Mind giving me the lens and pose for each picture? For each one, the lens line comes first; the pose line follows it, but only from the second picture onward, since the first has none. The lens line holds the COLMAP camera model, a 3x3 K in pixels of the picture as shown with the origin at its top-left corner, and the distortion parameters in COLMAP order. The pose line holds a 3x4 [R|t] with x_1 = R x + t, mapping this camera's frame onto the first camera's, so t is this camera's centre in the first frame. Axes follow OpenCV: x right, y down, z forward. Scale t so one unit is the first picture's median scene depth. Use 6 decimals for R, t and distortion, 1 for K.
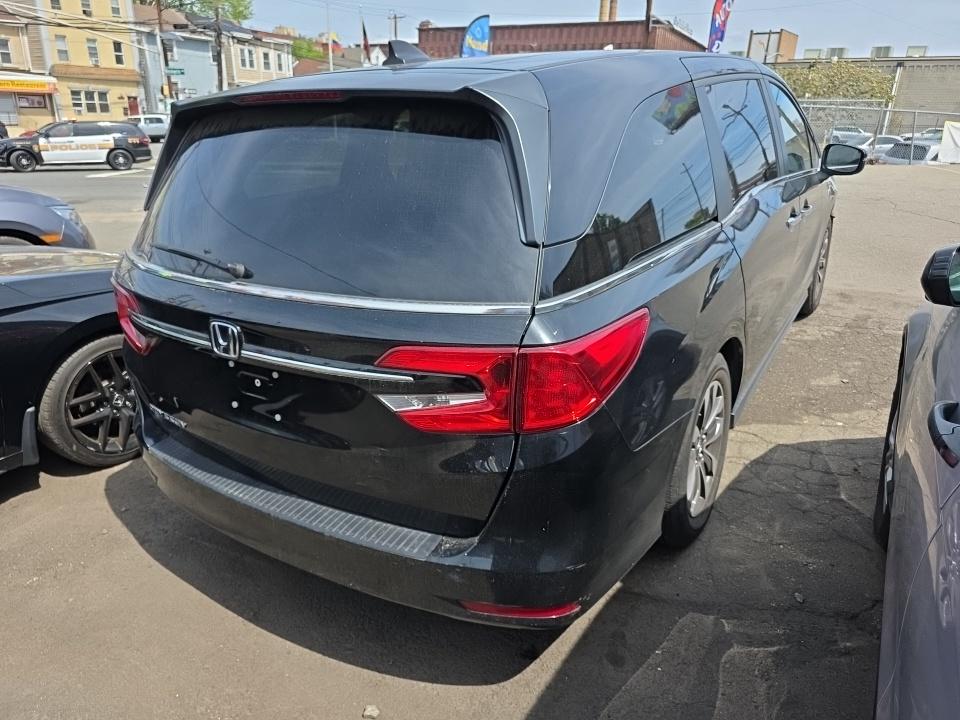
lens RADIAL K [[653.8, 0, 480.3], [0, 653.8, 362.3], [0, 0, 1]] dist [0.021954, -0.013986]
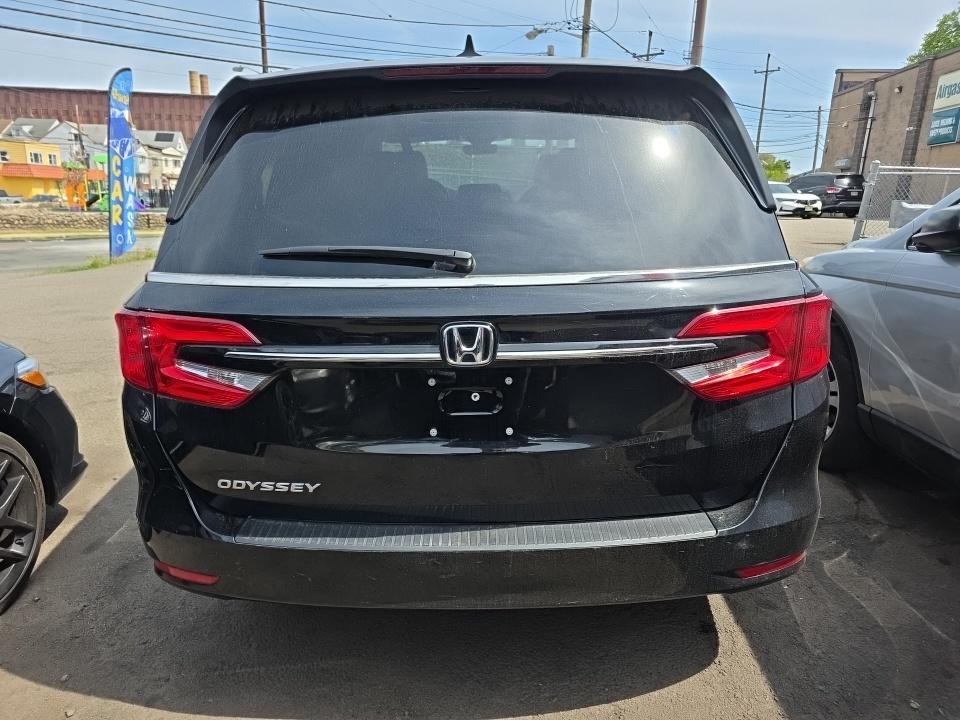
lens RADIAL K [[653.8, 0, 476.0], [0, 653.8, 361.5], [0, 0, 1]] dist [0.021954, -0.013986]
pose [[0.851146, -0.131604, 0.508164, -0.699726], [0.182330, 0.981909, -0.051098, 0.027055], [-0.492246, 0.136146, 0.859743, 0.251444]]
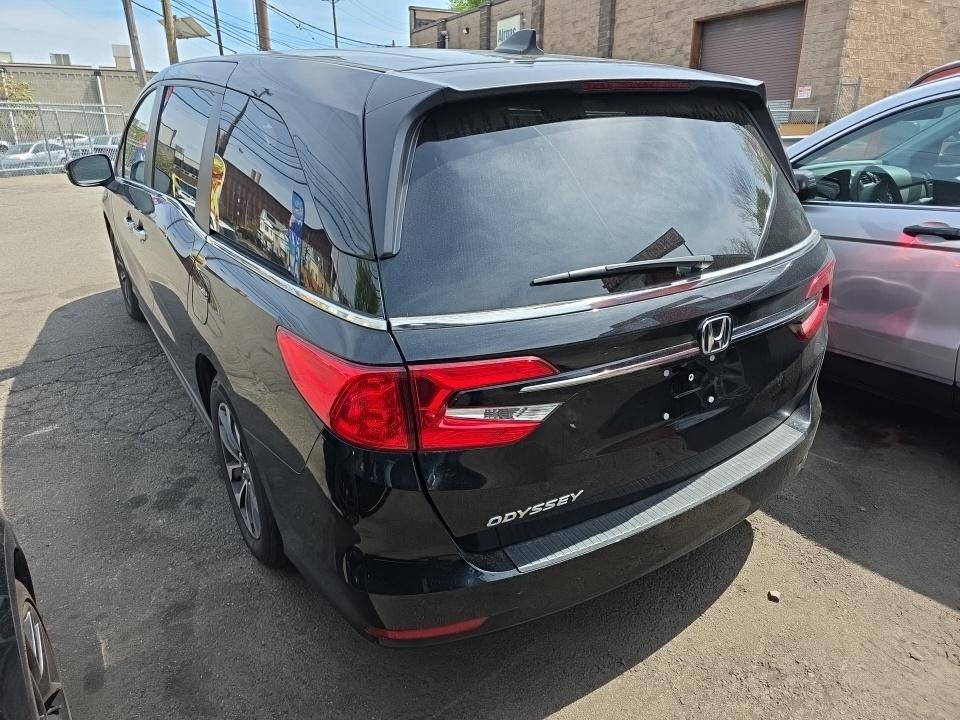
lens RADIAL K [[653.8, 0, 477.5], [0, 653.8, 360.8], [0, 0, 1]] dist [0.021954, -0.013986]
pose [[0.415793, -0.321216, 0.850845, -1.193060], [0.330657, 0.924919, 0.187594, -0.258216], [-0.847220, 0.203337, 0.490787, 0.724908]]
